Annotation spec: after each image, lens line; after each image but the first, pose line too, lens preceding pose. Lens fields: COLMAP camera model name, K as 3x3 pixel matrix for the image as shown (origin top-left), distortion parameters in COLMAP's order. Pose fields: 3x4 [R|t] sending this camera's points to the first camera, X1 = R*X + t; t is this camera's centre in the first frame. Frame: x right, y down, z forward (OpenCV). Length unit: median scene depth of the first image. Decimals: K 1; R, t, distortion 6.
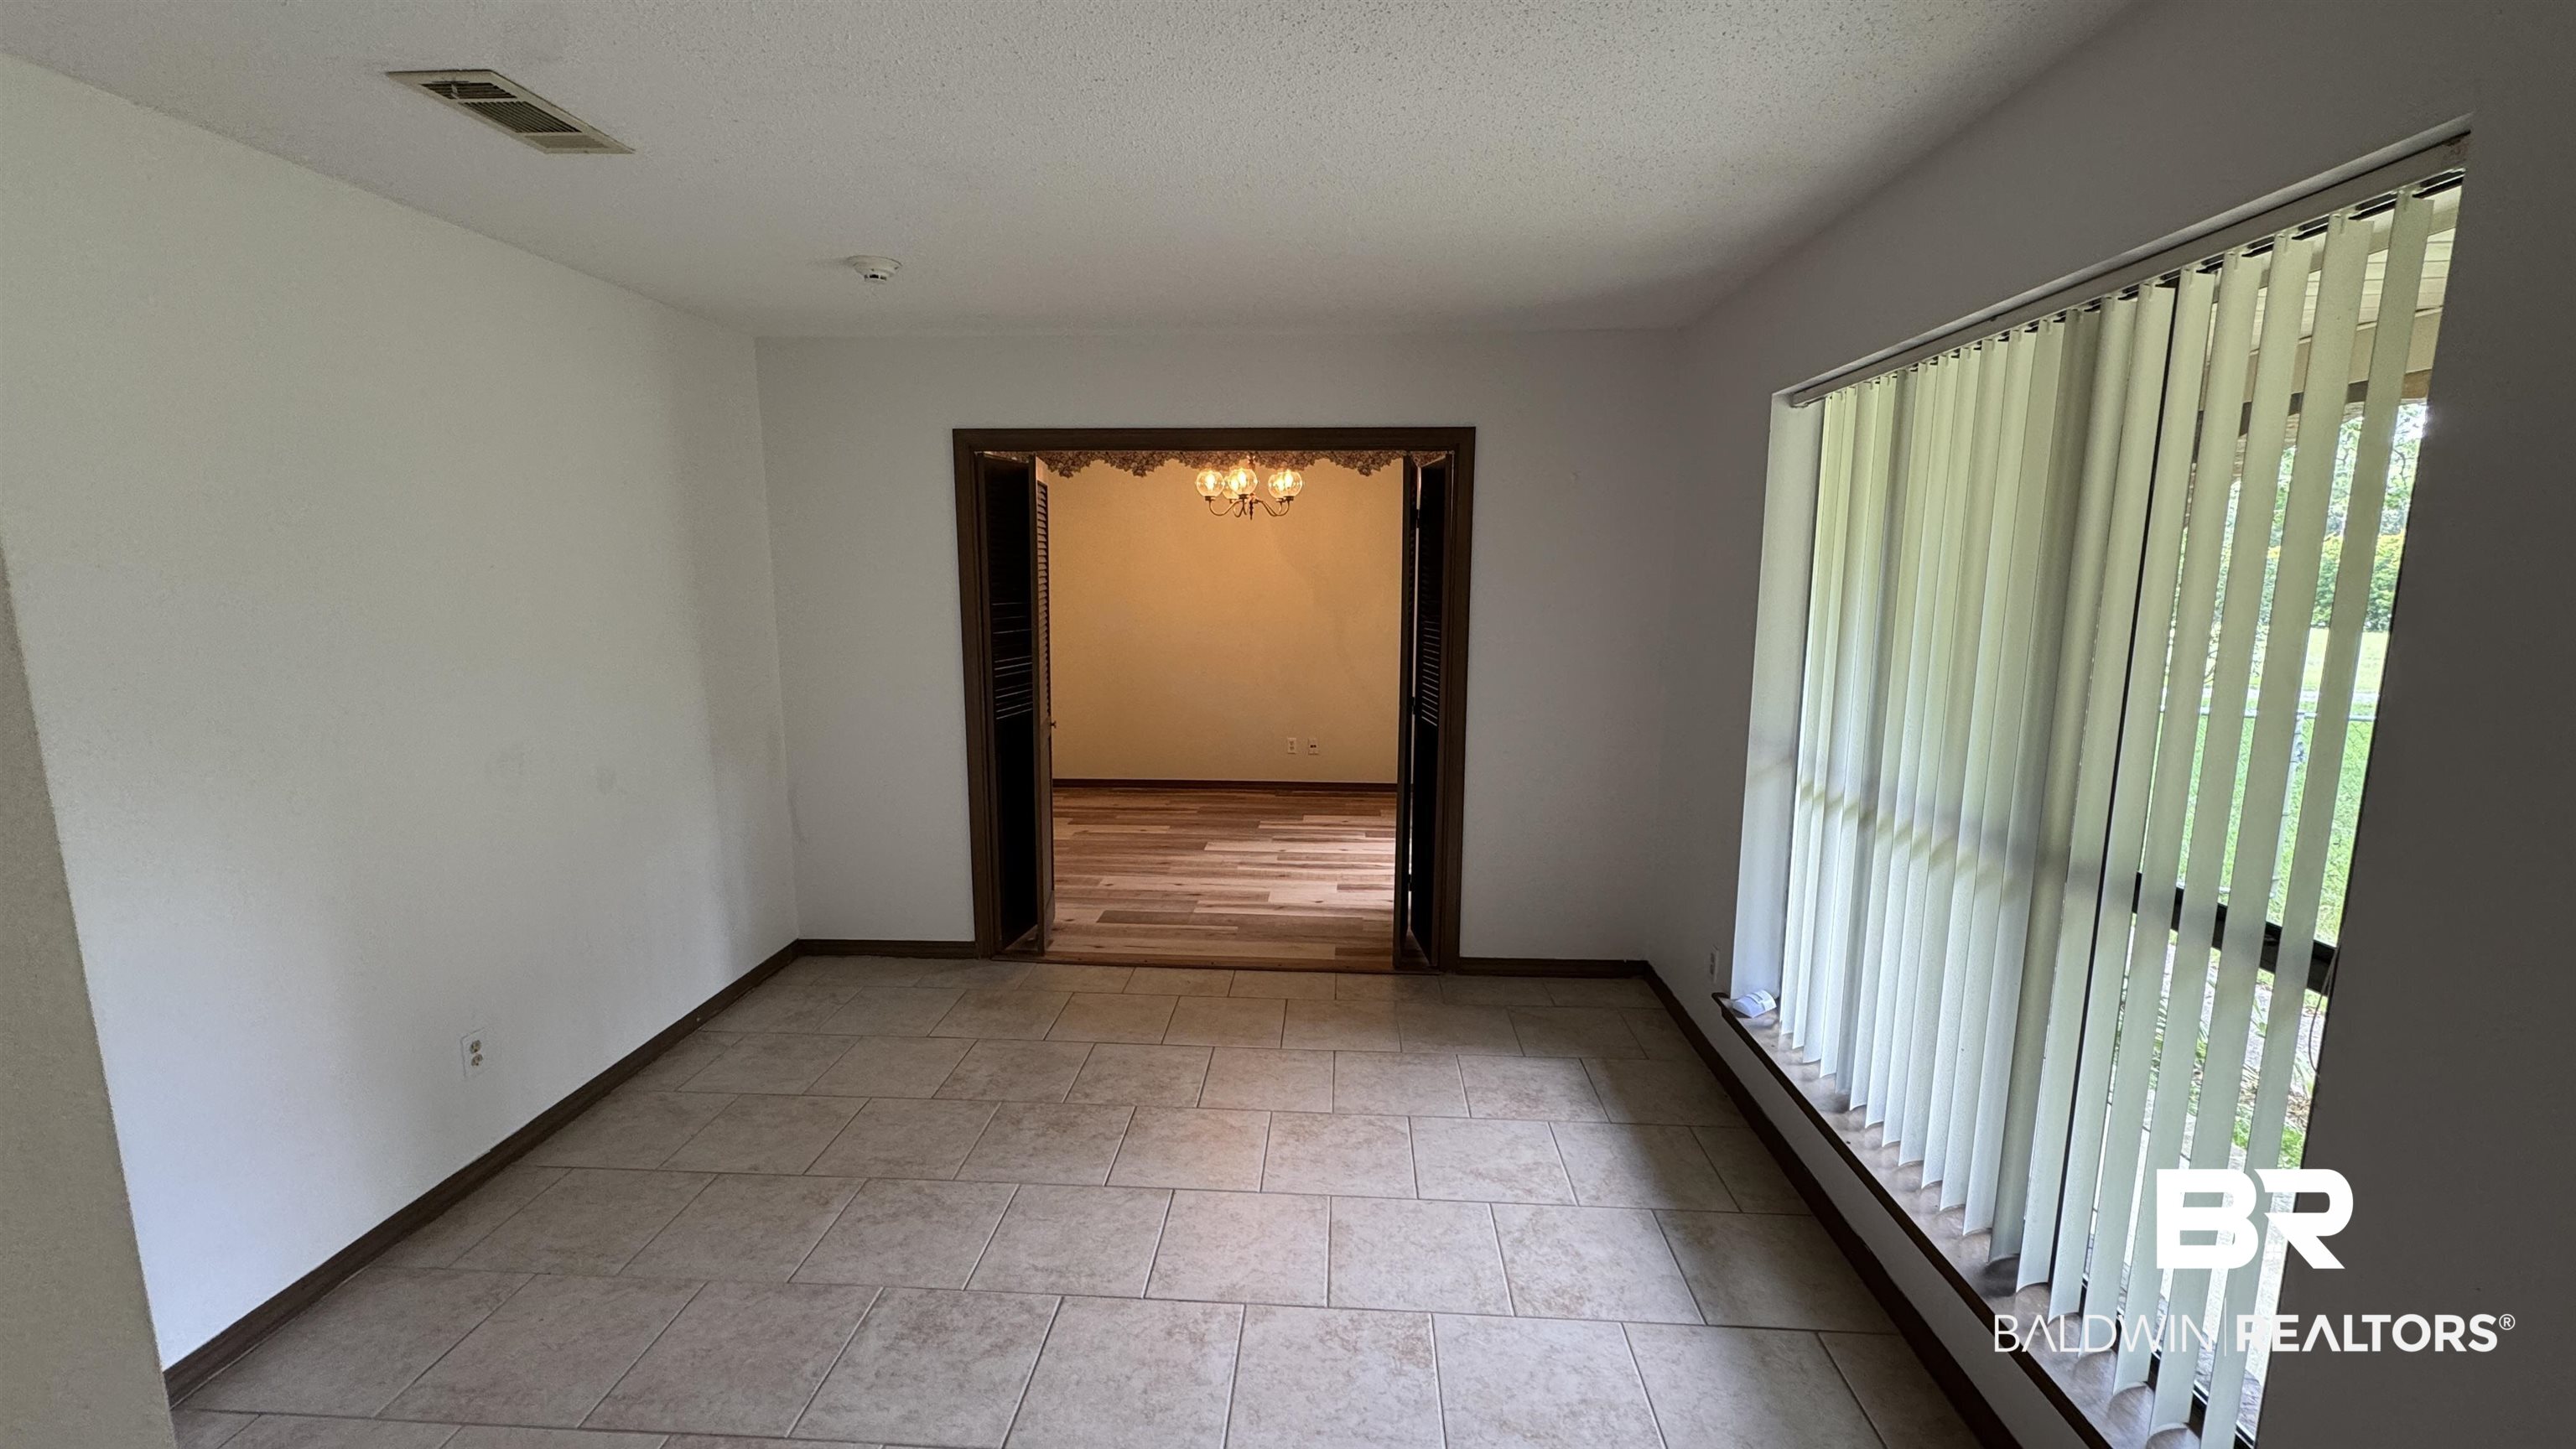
lens RADIAL K [[1028.6, 0, 1295.8], [0, 1028.6, 724.4], [0, 0, 1]] dist [-0.002115, -0.000059]
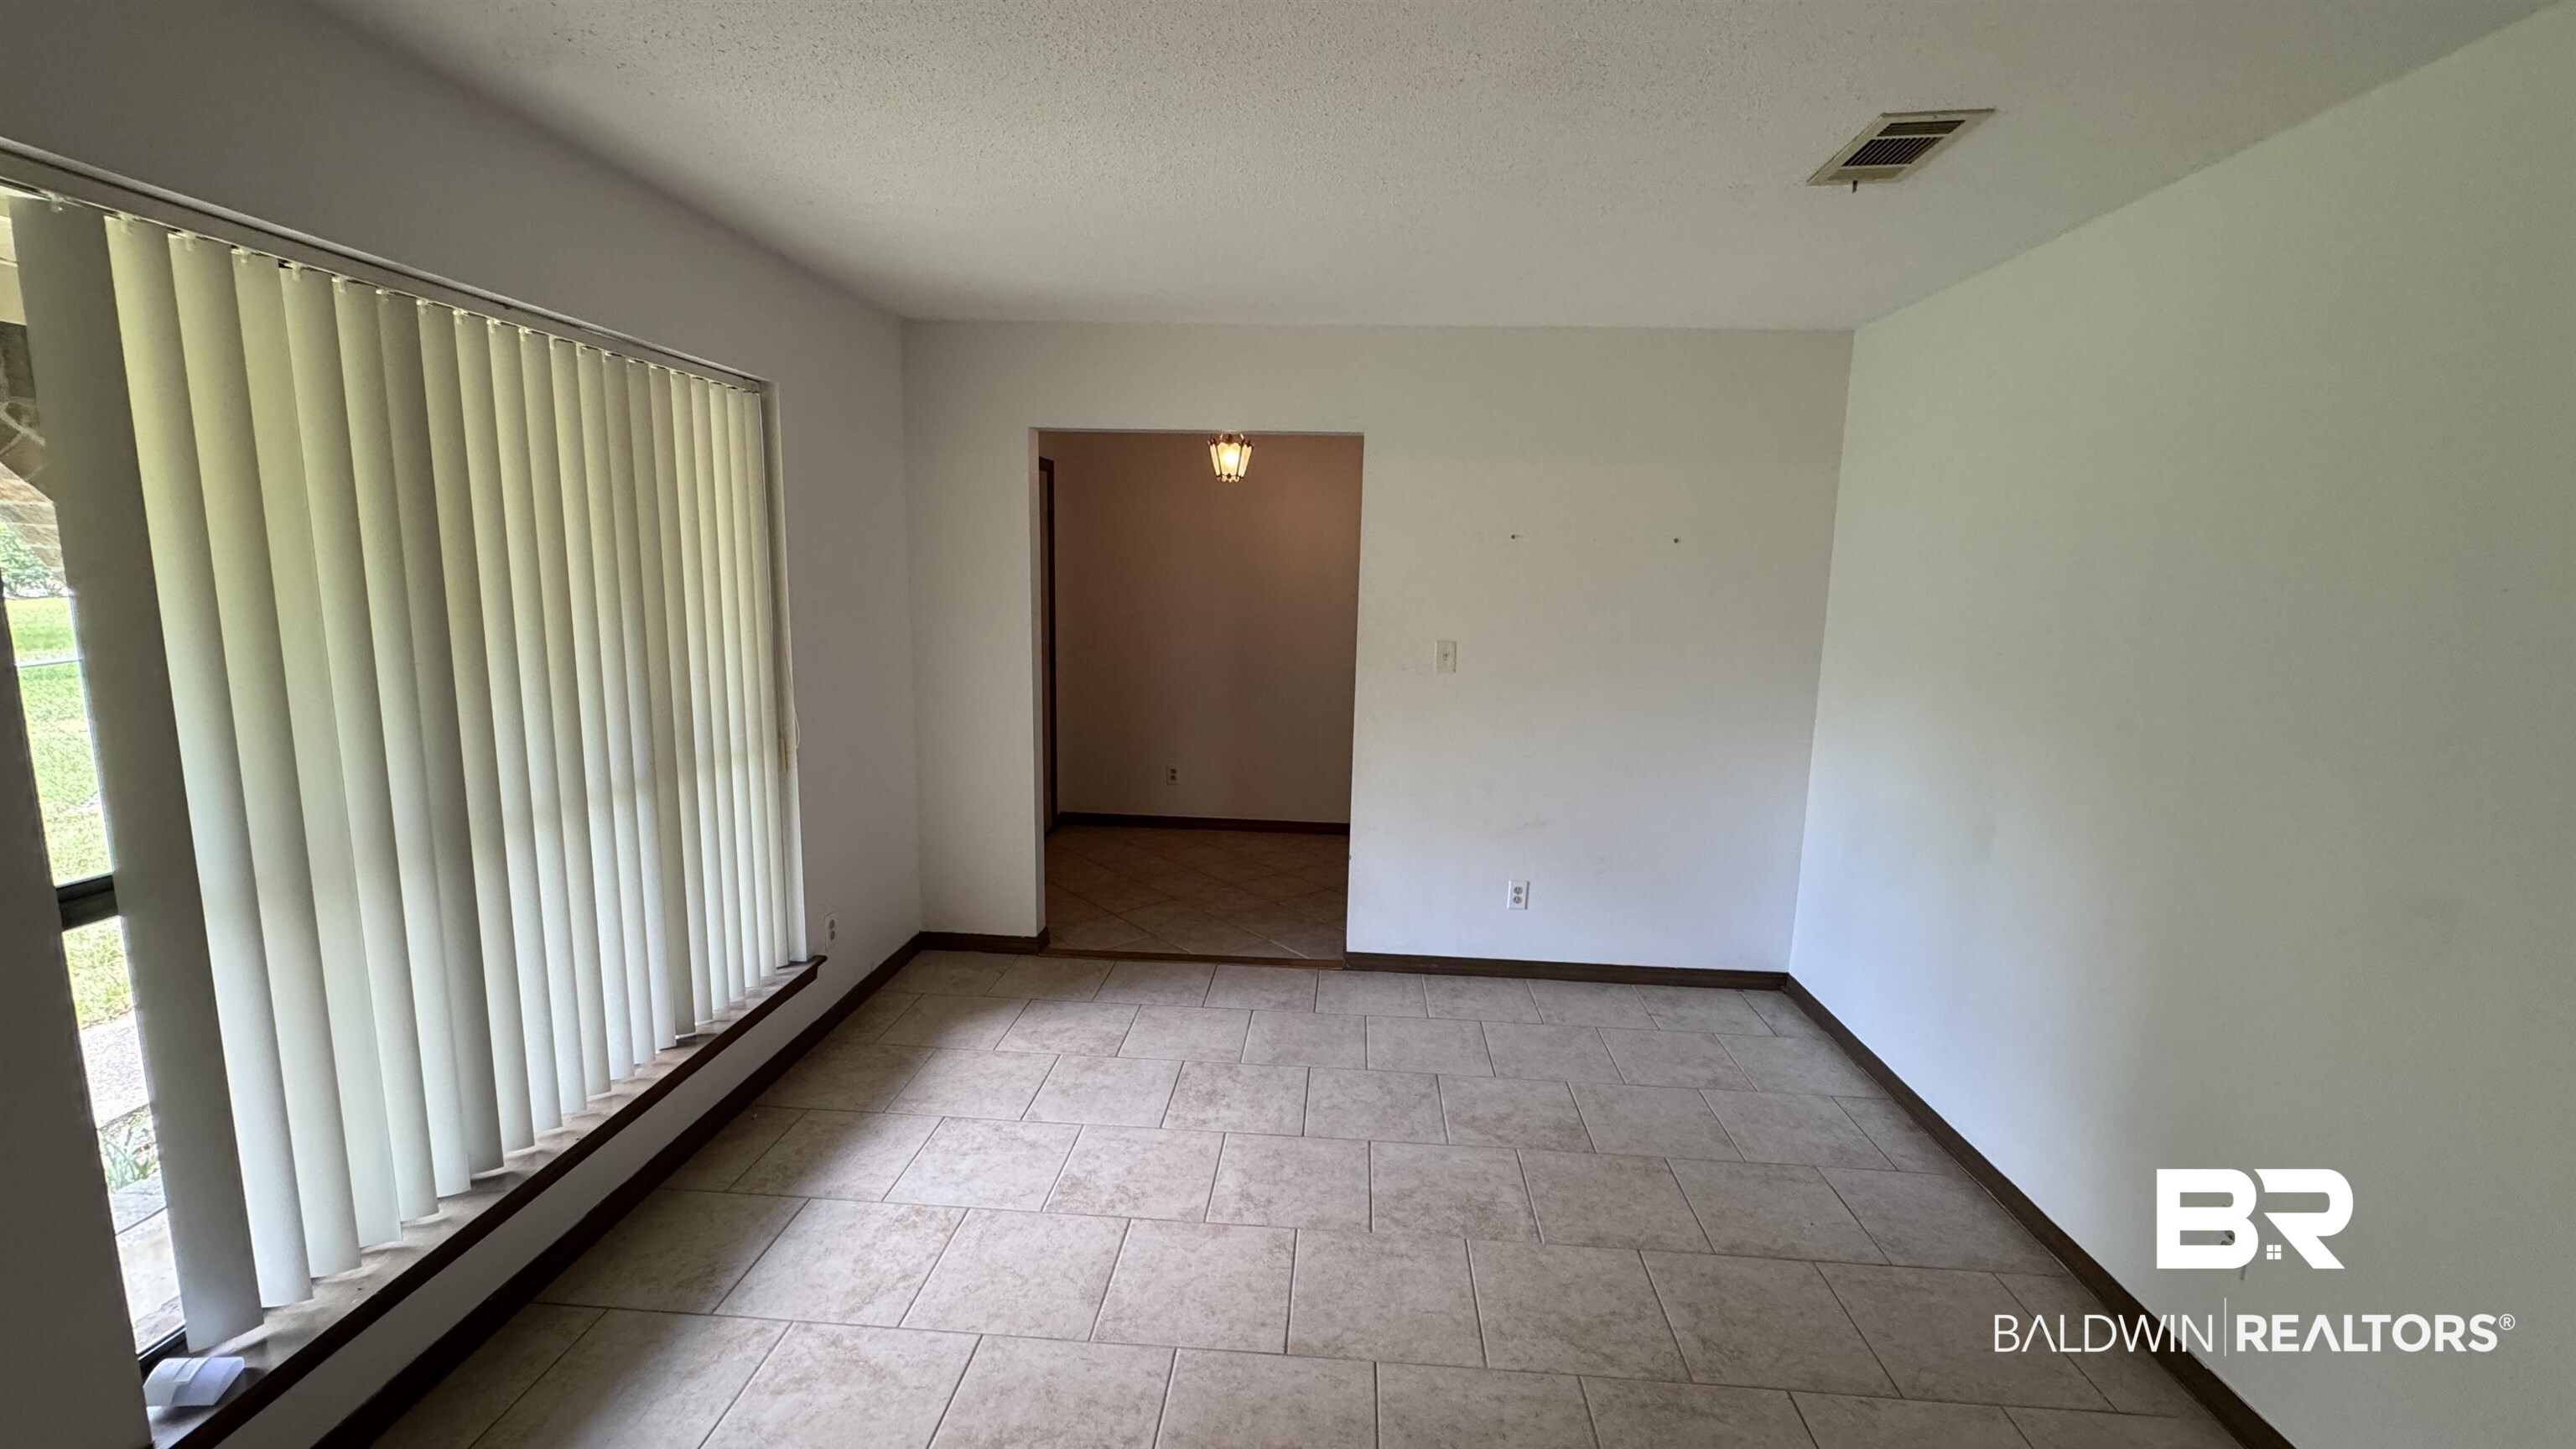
lens RADIAL K [[1028.6, 0, 1288.2], [0, 1028.6, 725.9], [0, 0, 1]] dist [-0.002115, -0.000059]
pose [[-0.999553, -0.027571, 0.011524, -0.132727], [-0.022774, 0.952534, 0.303579, -0.276643], [-0.019347, 0.303181, -0.952737, 1.827019]]
